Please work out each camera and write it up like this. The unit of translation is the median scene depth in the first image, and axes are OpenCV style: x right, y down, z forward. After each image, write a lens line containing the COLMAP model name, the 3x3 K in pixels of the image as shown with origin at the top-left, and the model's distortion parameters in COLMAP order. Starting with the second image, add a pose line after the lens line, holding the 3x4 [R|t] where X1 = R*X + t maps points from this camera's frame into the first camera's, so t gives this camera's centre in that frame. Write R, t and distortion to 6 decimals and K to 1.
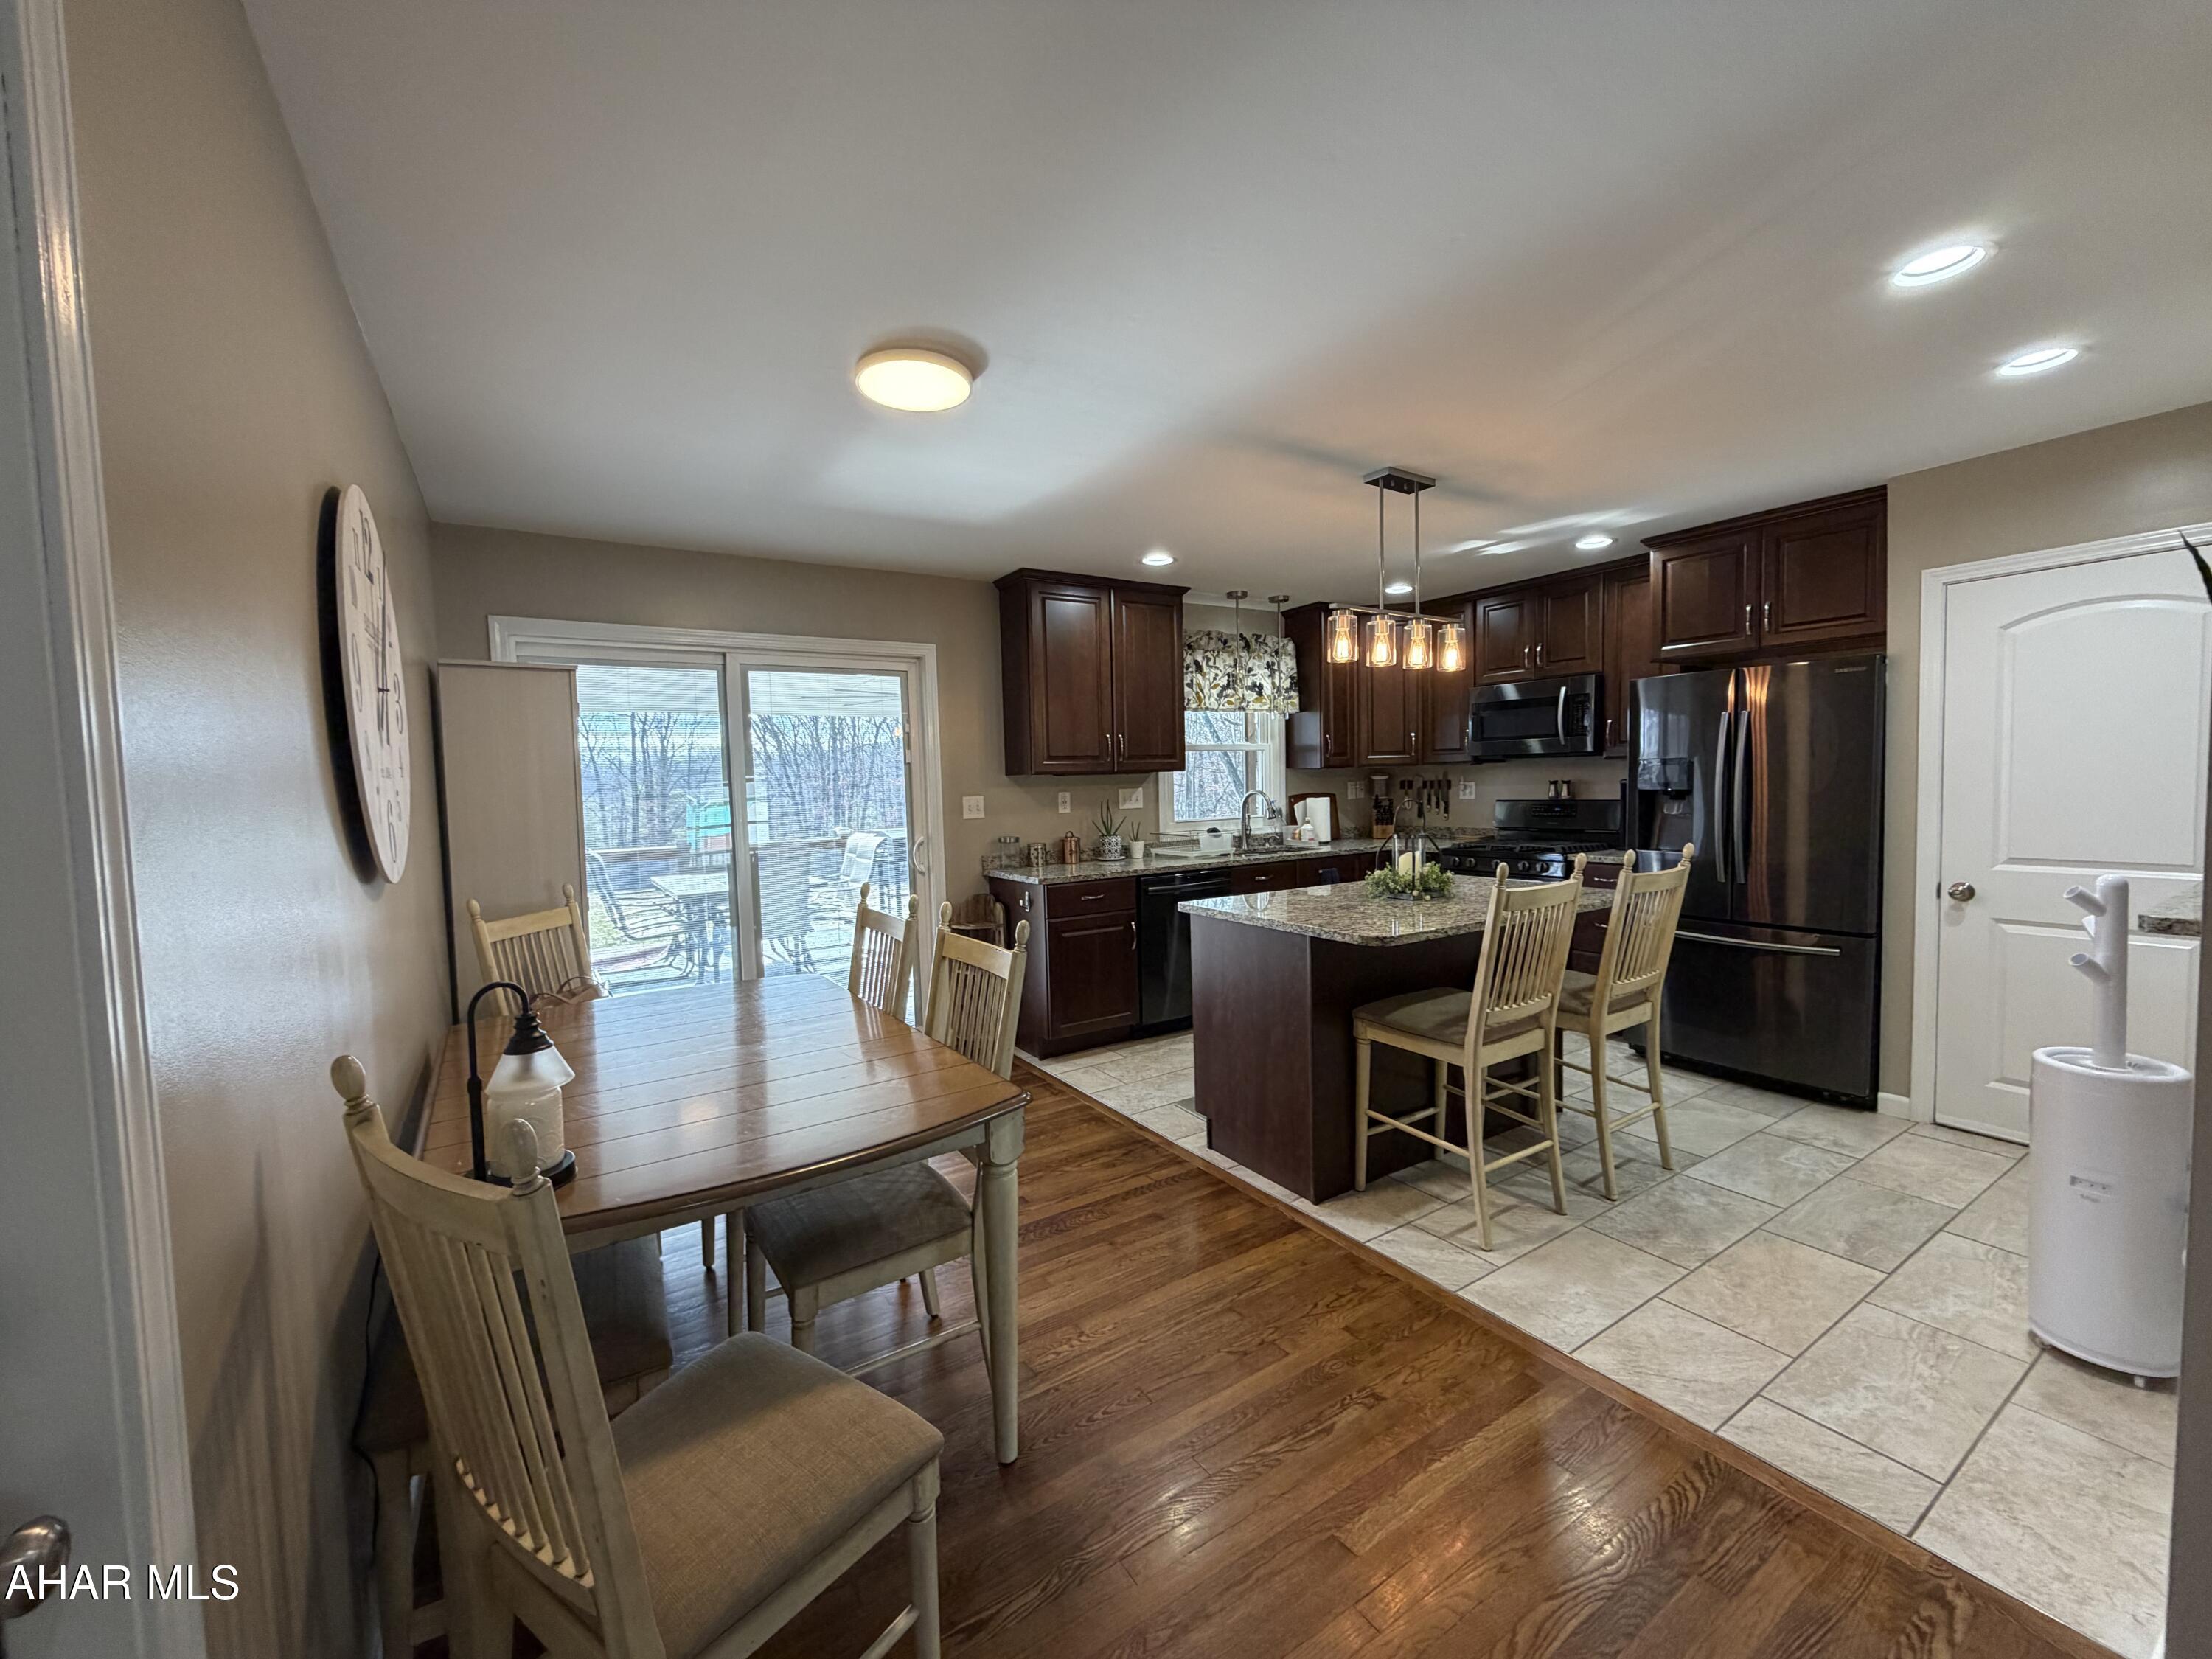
lens RADIAL K [[881.0, 0, 1100.5], [0, 881.0, 829.2], [0, 0, 1]] dist [0.002069, -0.000512]
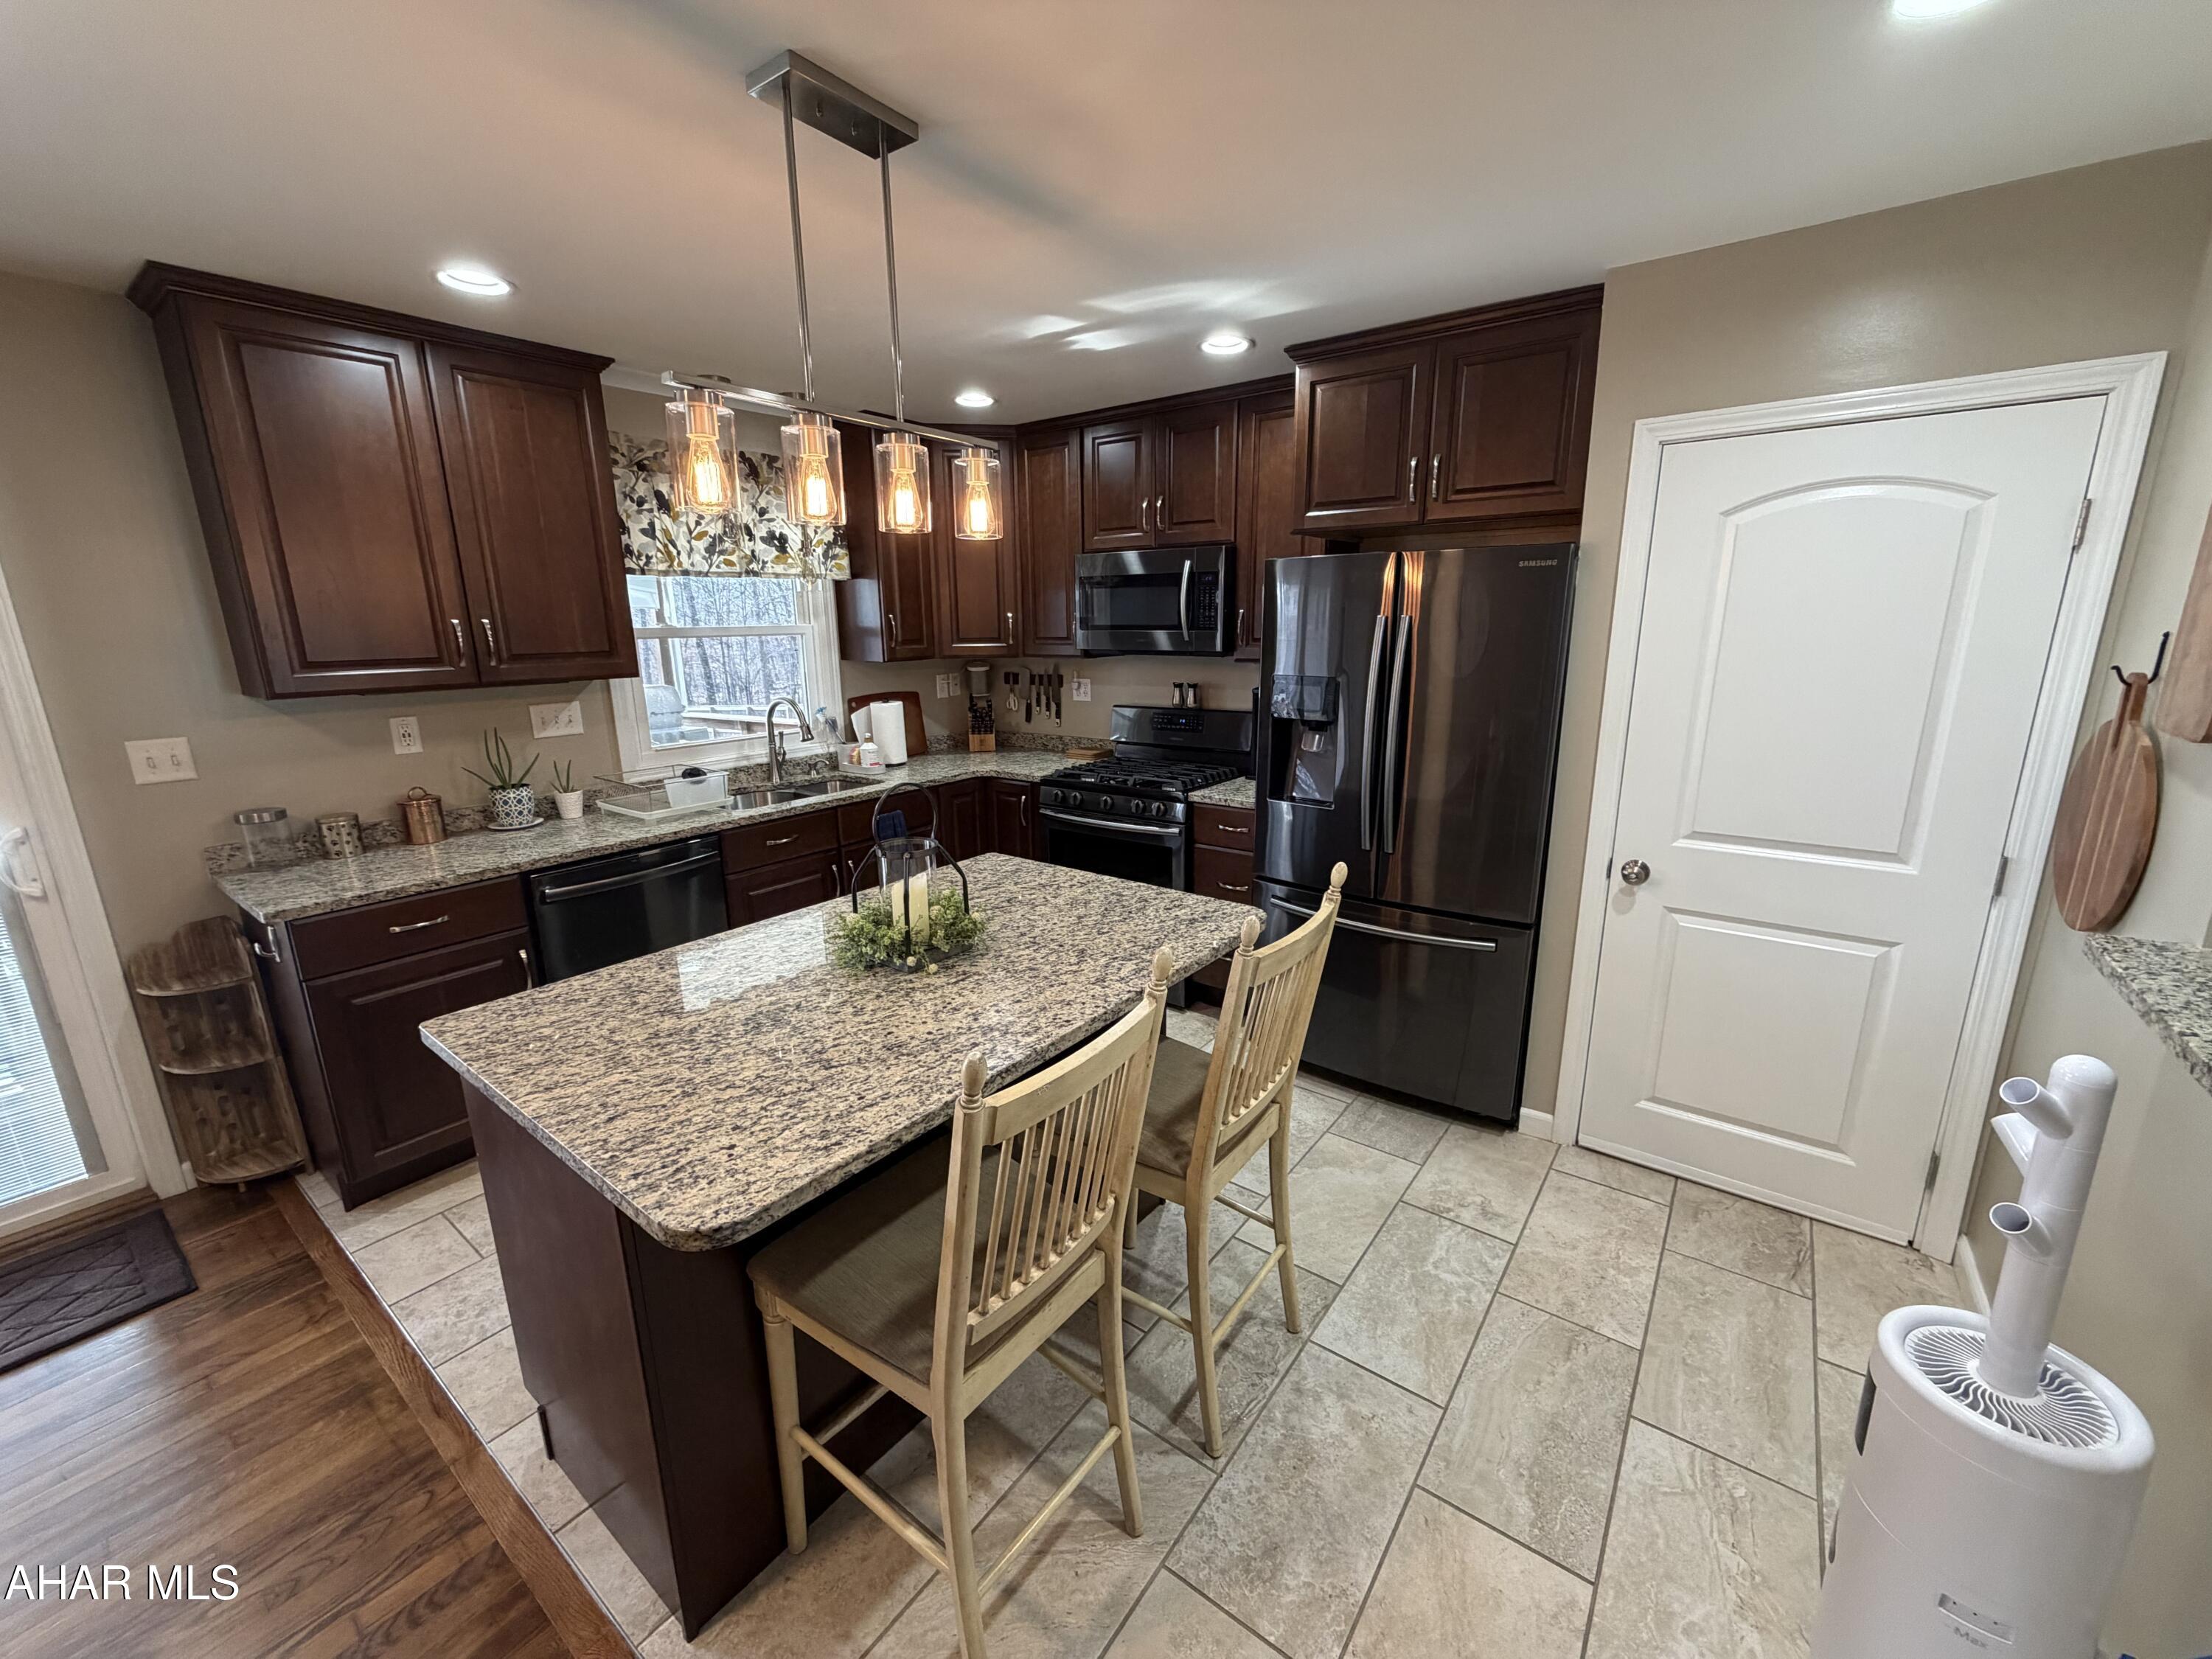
lens RADIAL K [[881.0, 0, 1098.3], [0, 881.0, 828.7], [0, 0, 1]] dist [0.002069, -0.000512]
pose [[0.938399, -0.067057, 0.338984, 0.203713], [0.008038, 0.984961, 0.172591, -0.073102], [-0.345460, -0.159234, 0.924825, 0.331237]]
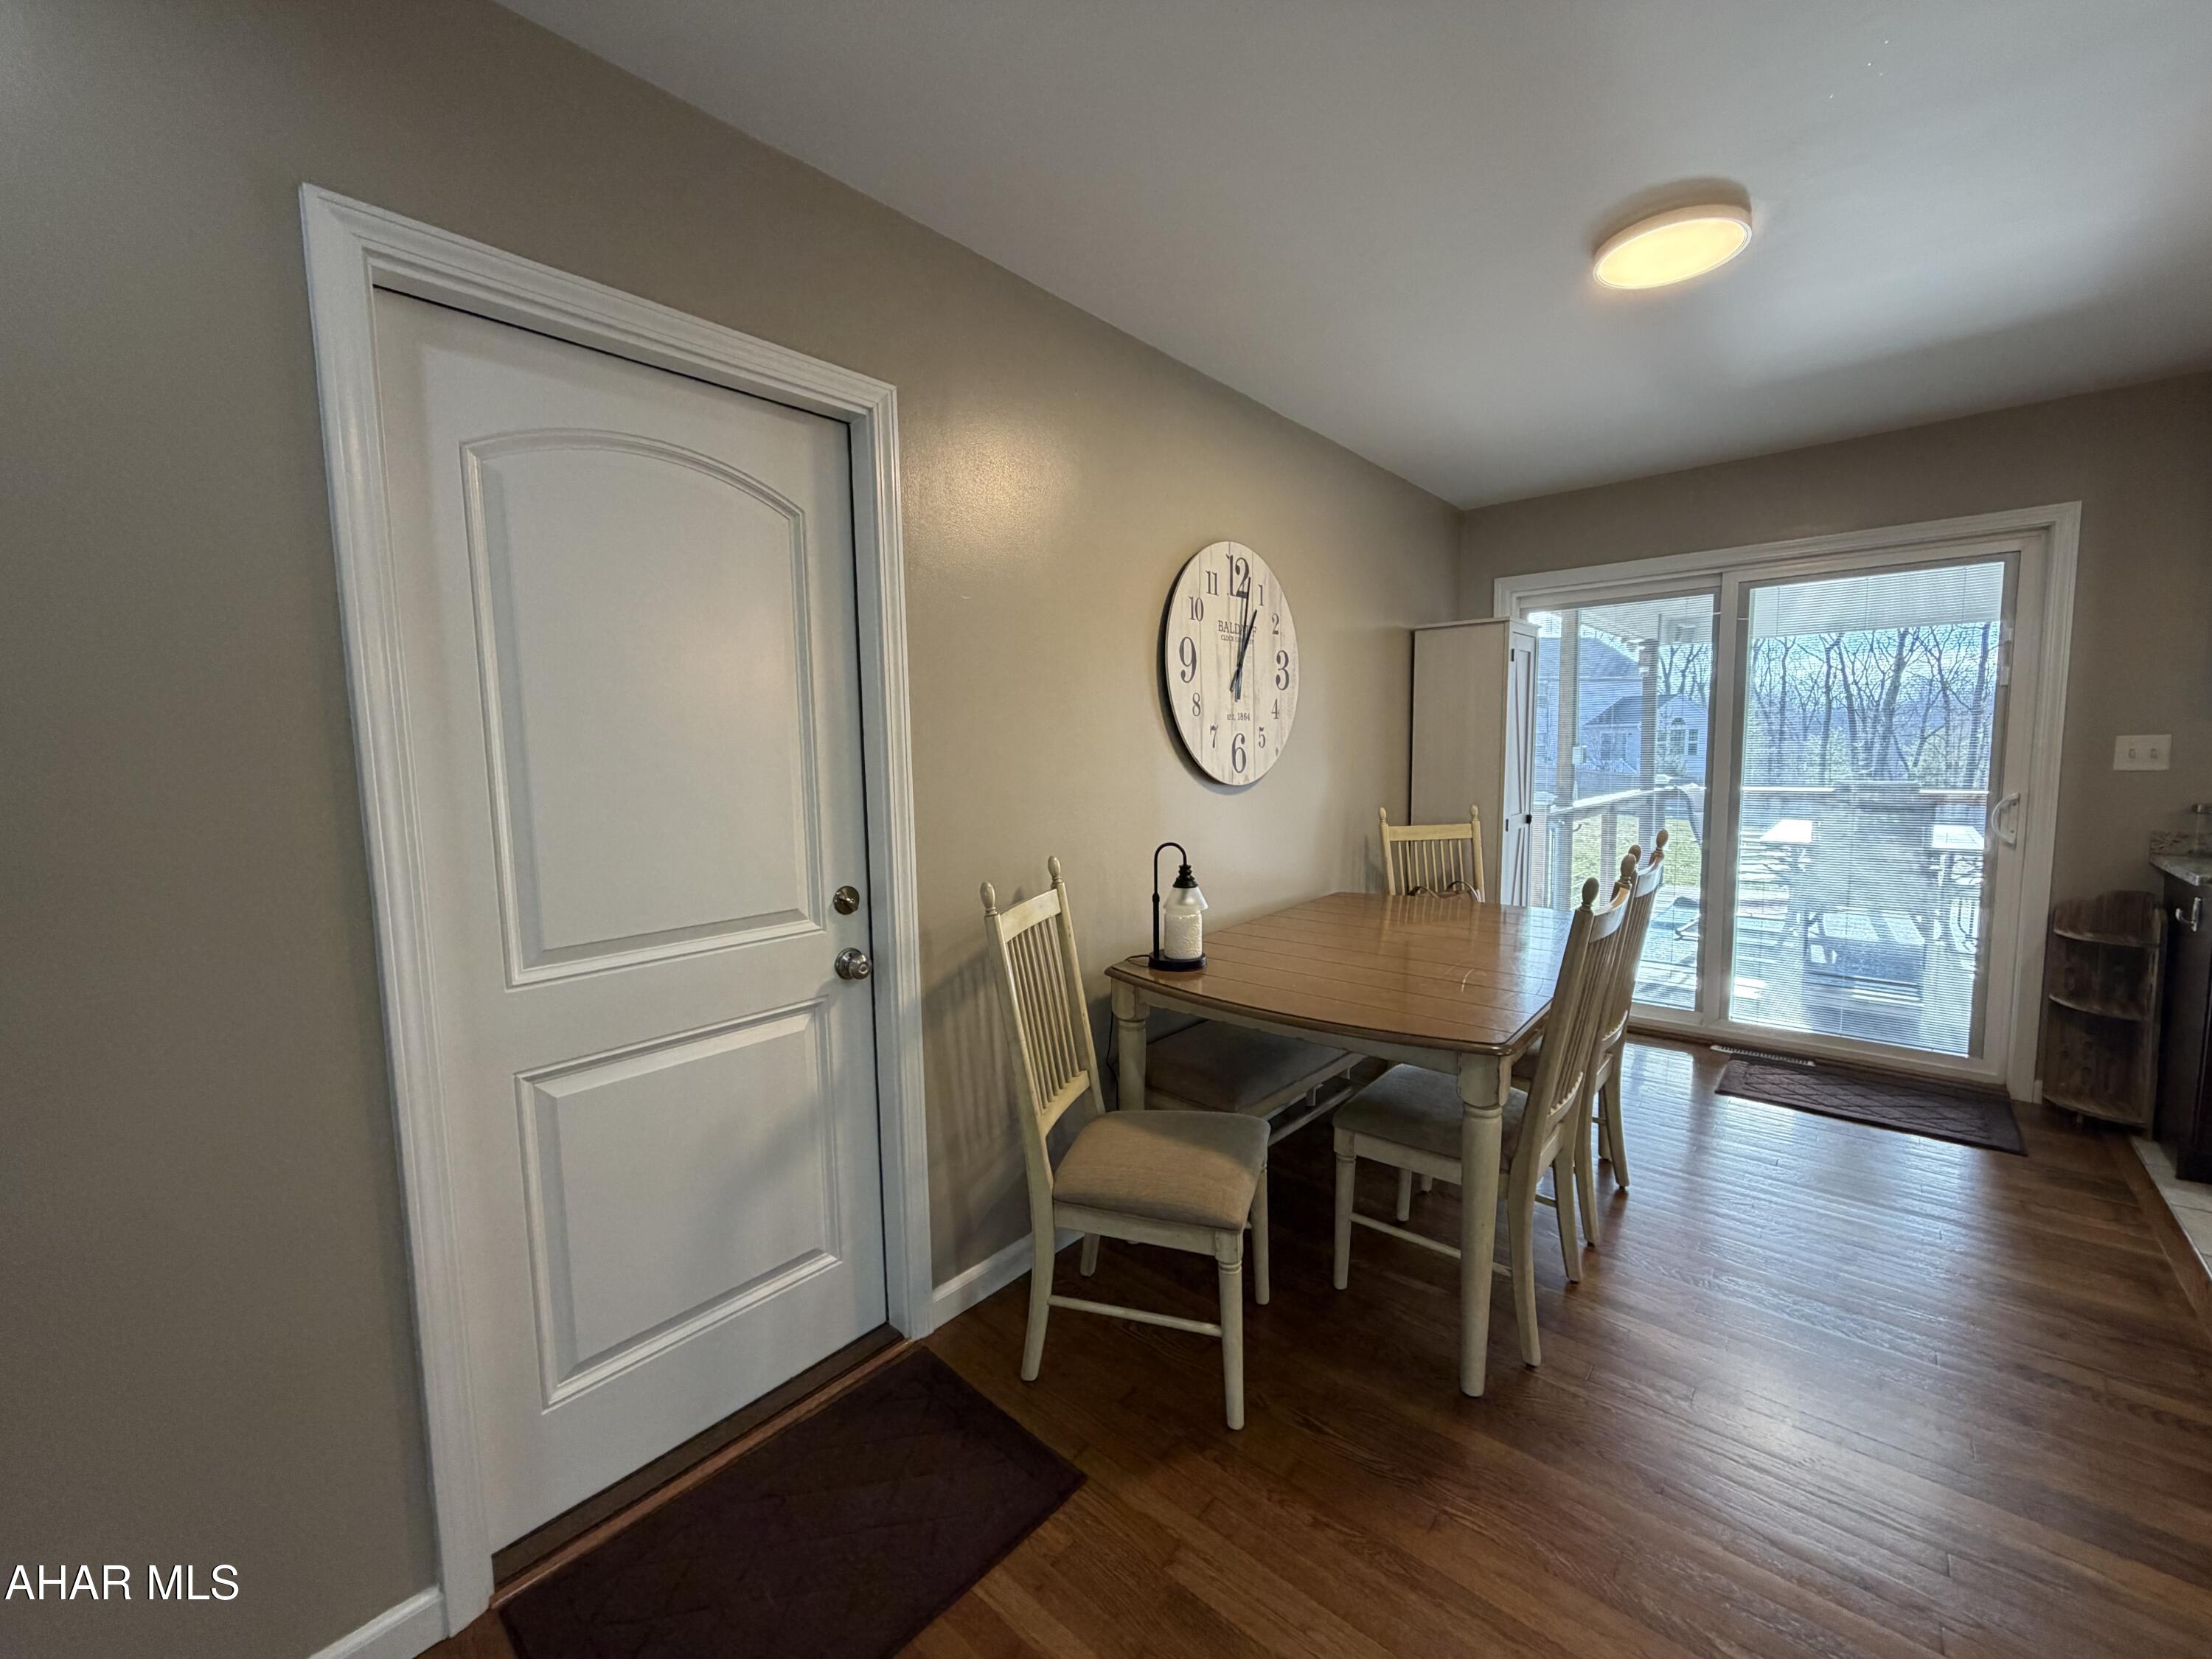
lens RADIAL K [[881.0, 0, 1099.6], [0, 881.0, 821.9], [0, 0, 1]] dist [0.002069, -0.000512]
pose [[0.270775, 0.116326, -0.955588, 0.270530], [-0.041352, 0.993161, 0.109182, -0.014364], [0.961754, 0.009952, 0.273734, 0.120117]]
